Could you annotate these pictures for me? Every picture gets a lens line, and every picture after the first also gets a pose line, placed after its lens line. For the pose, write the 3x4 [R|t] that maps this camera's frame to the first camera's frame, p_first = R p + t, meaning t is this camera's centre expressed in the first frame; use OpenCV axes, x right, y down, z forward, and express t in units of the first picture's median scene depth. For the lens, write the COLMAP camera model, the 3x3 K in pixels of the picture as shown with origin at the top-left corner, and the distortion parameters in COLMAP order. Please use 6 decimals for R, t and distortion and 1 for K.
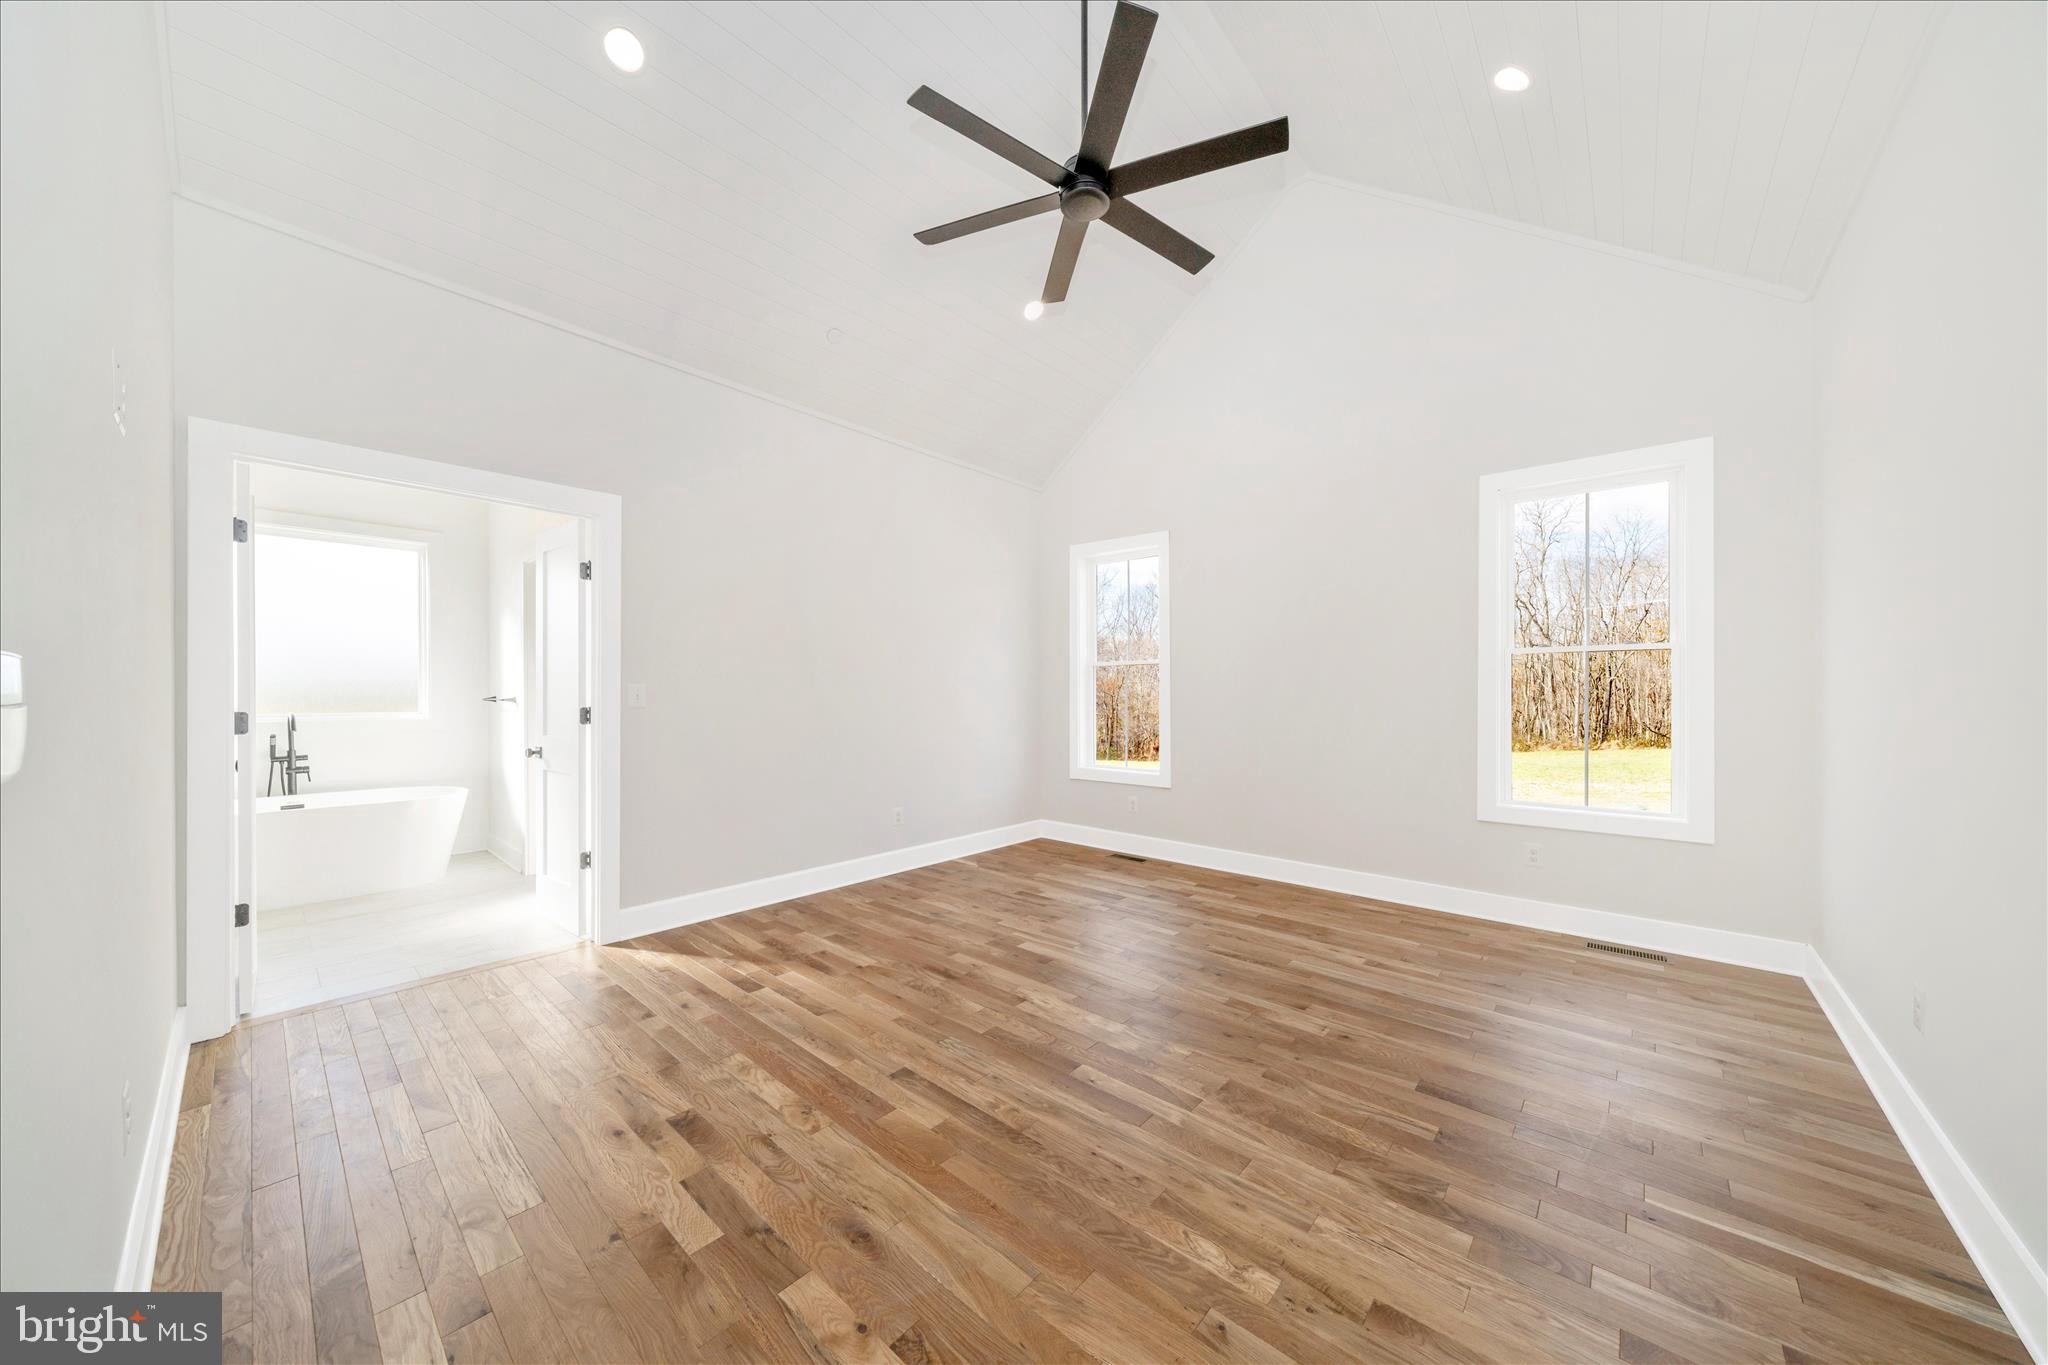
lens RADIAL K [[694.3, 0, 1016.7], [0, 694.3, 693.4], [0, 0, 1]] dist [-0.003370, 0.000062]
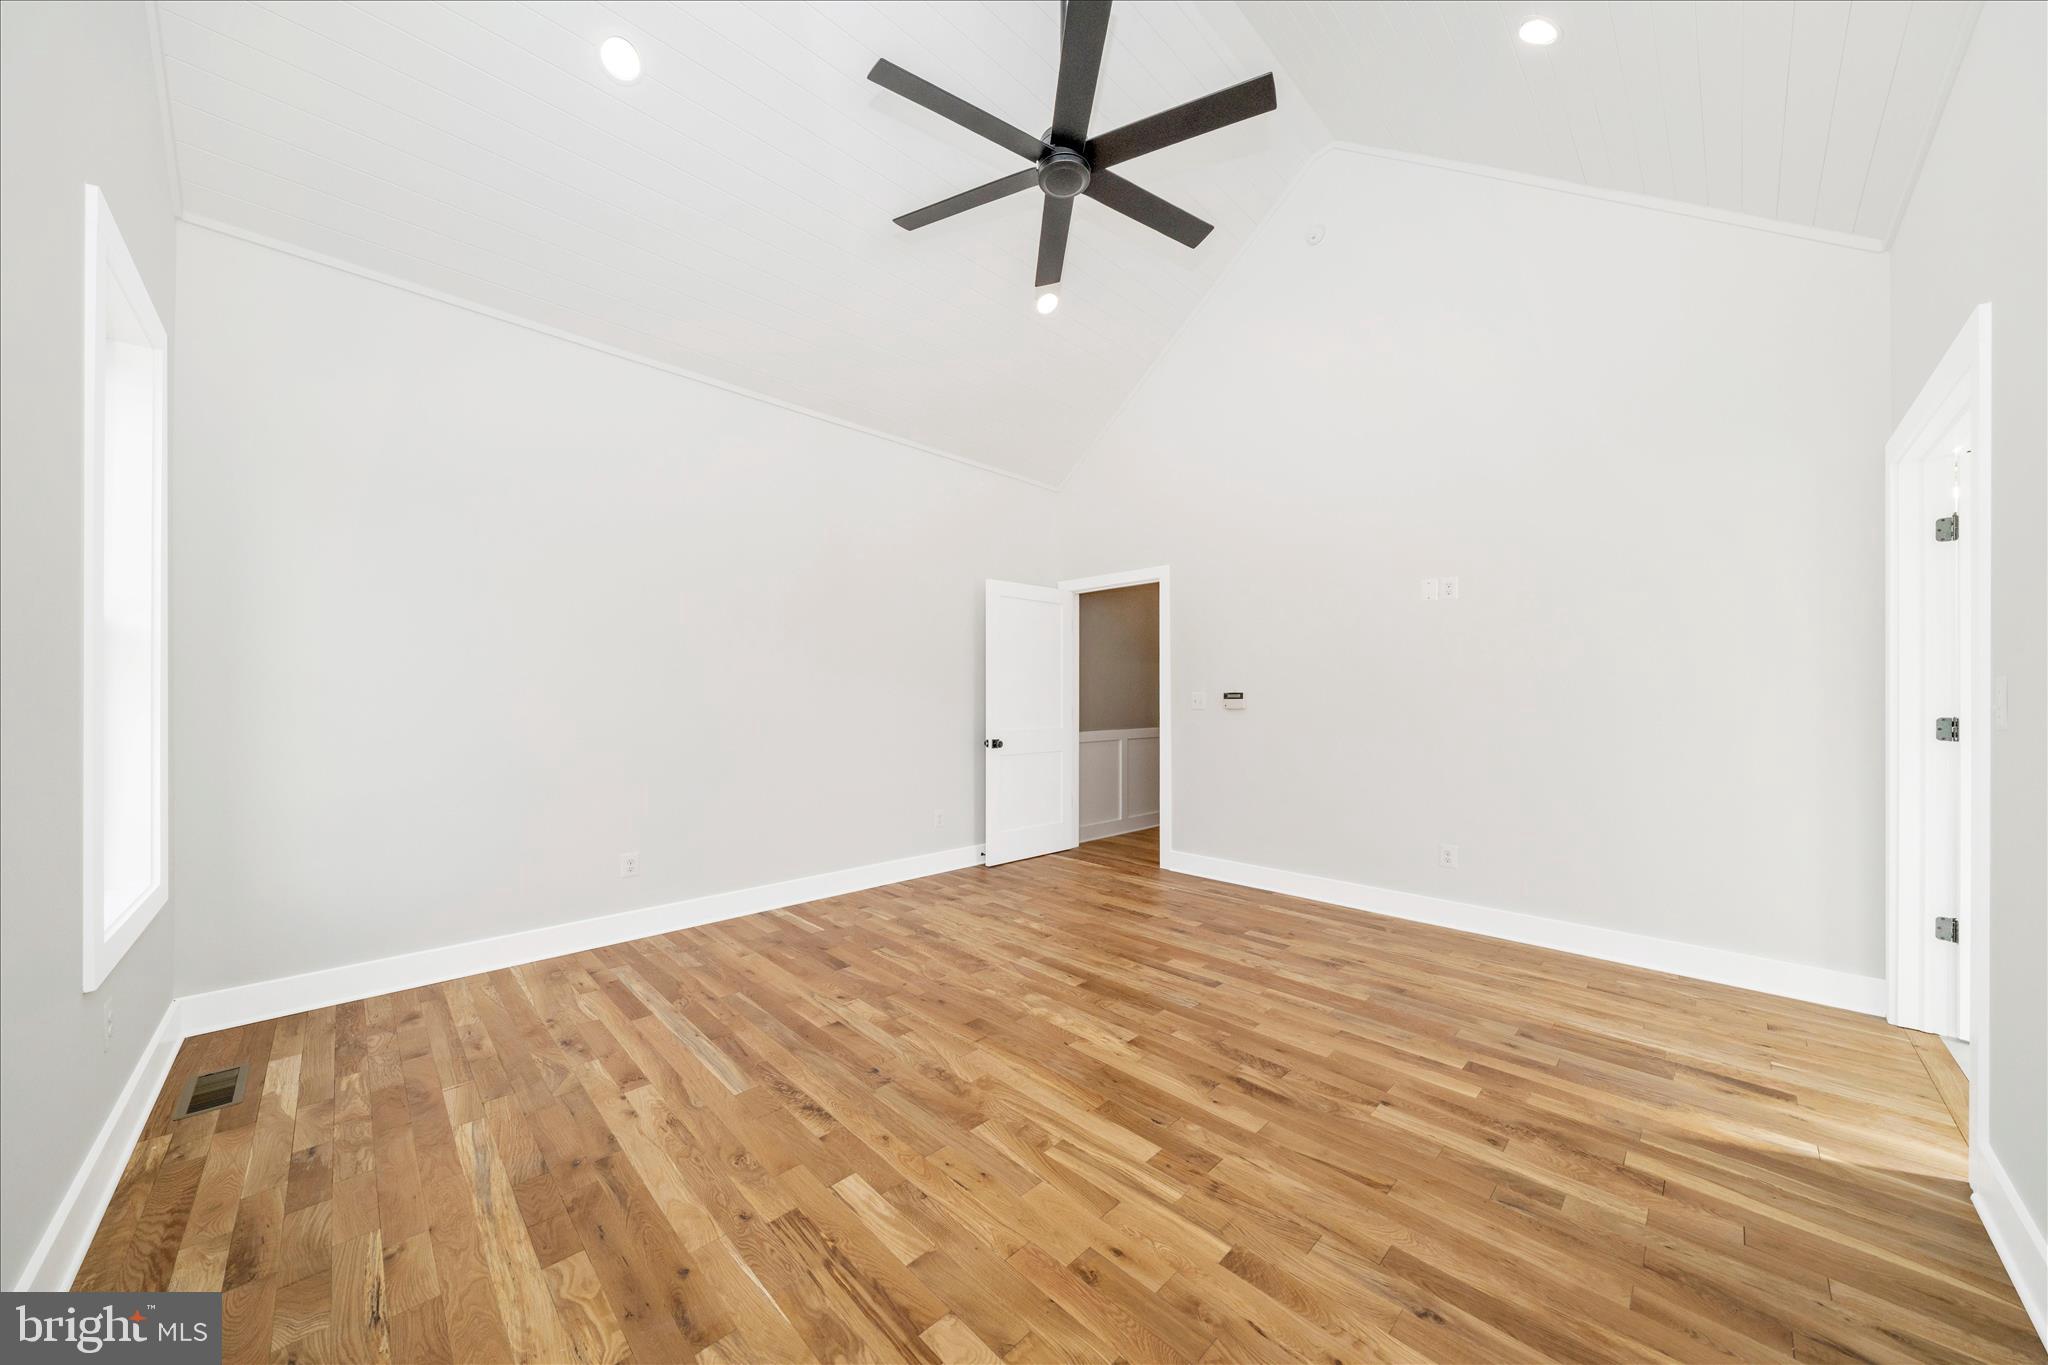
lens RADIAL K [[694.3, 0, 1025.7], [0, 694.3, 696.9], [0, 0, 1]] dist [-0.003370, 0.000062]
pose [[-0.998329, -0.002497, 0.057739, 0.093893], [-0.002602, 0.999995, -0.001739, 0.003036], [-0.057735, -0.001886, -0.998330, 1.886270]]
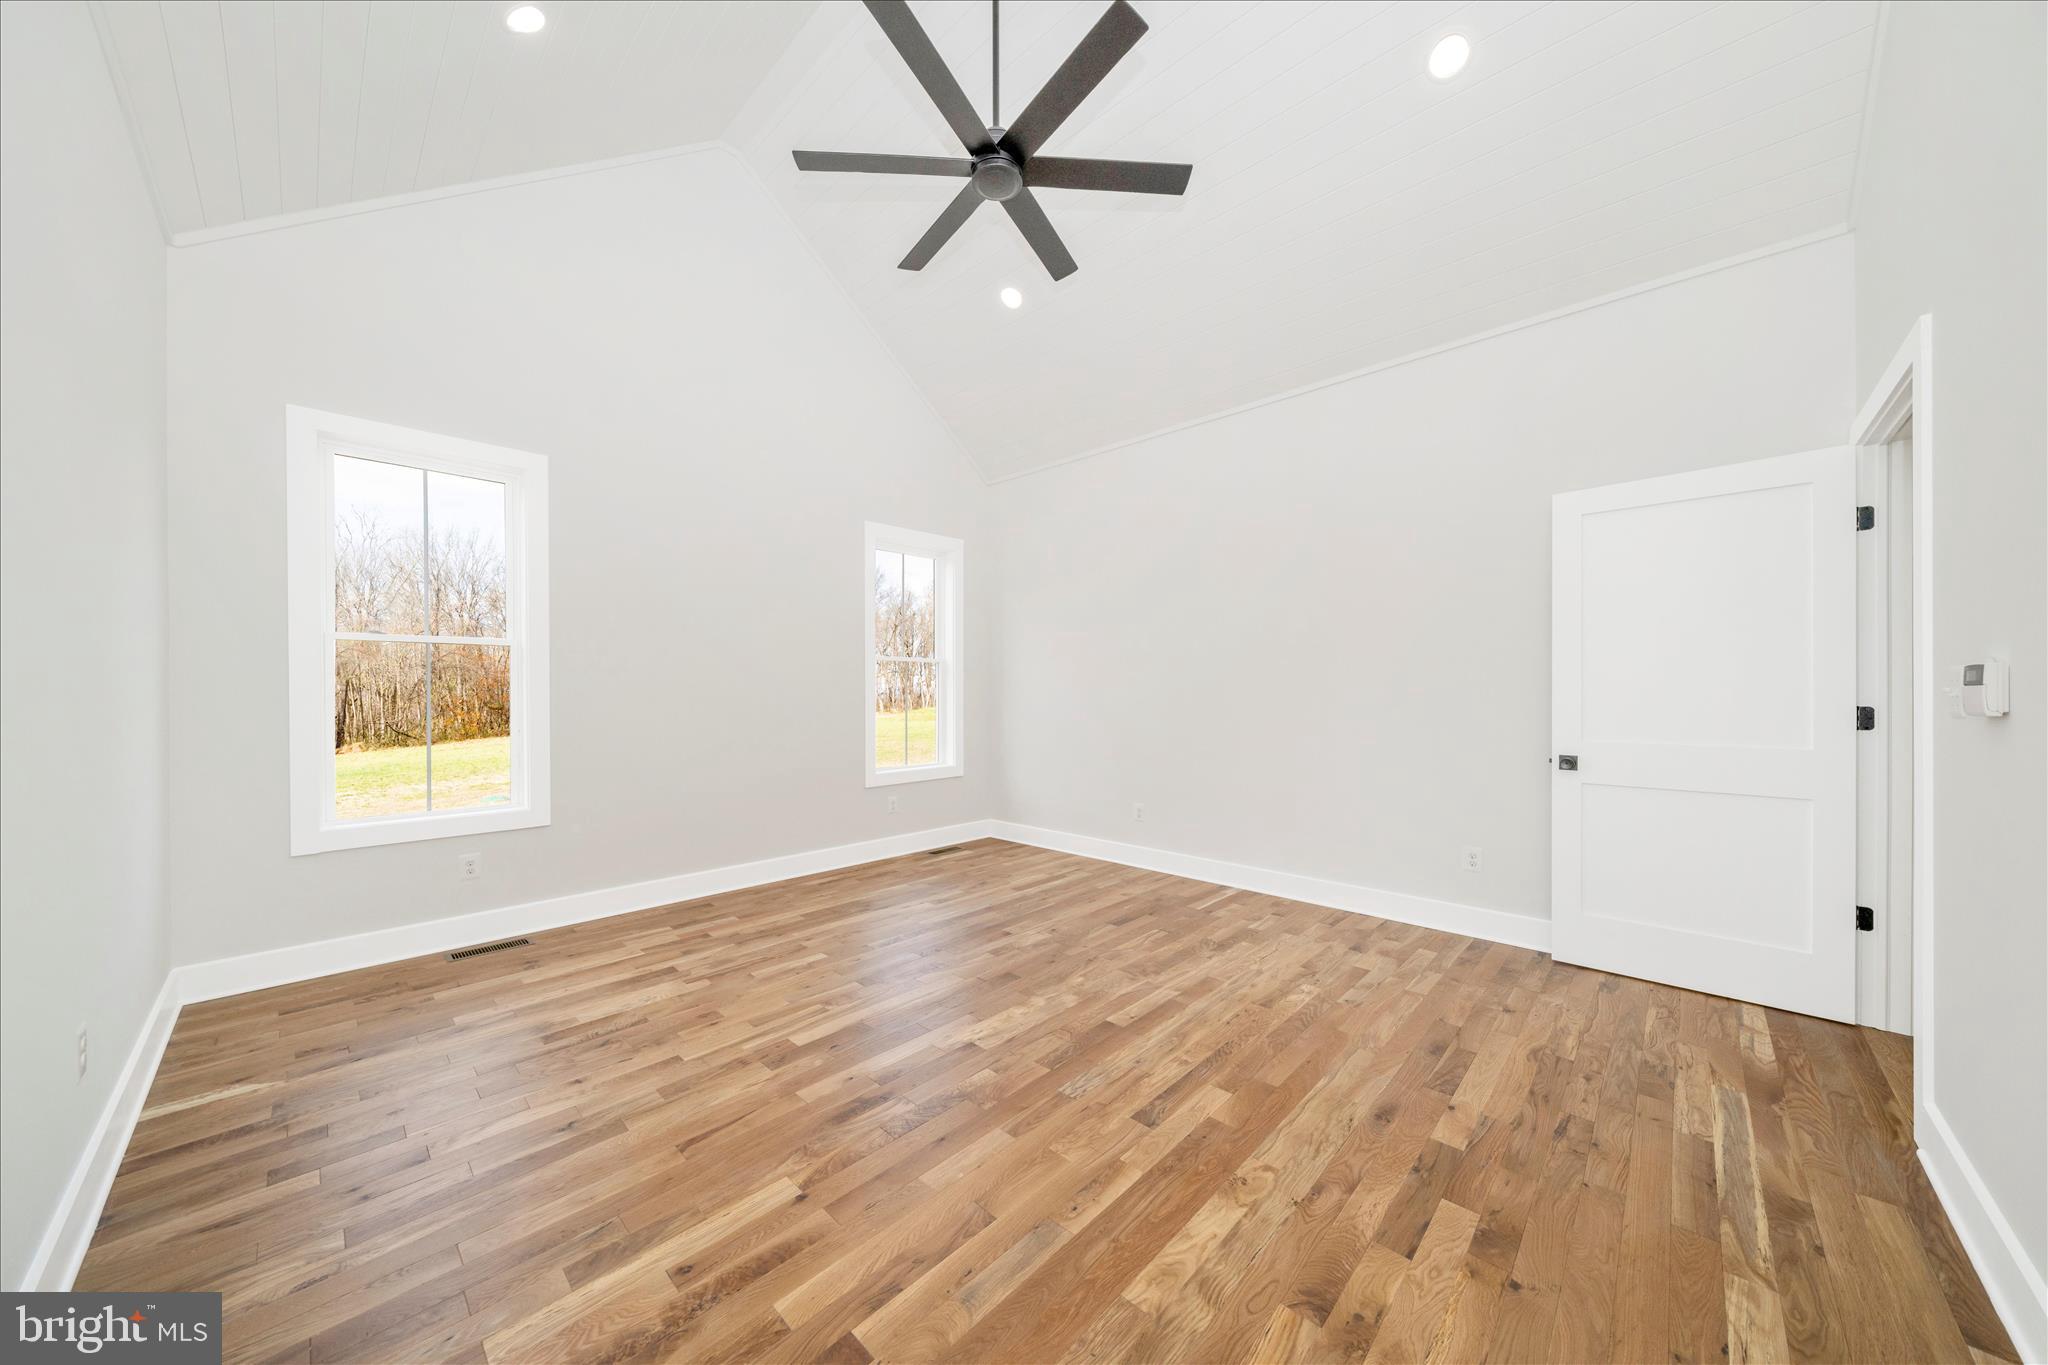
lens RADIAL K [[694.3, 0, 1026.8], [0, 694.3, 685.7], [0, 0, 1]] dist [-0.003370, 0.000062]
pose [[0.024728, 0.007054, 0.999669, -0.844360], [0.003363, 0.999969, -0.007139, 0.005758], [-0.999689, 0.003538, 0.024704, 0.905643]]
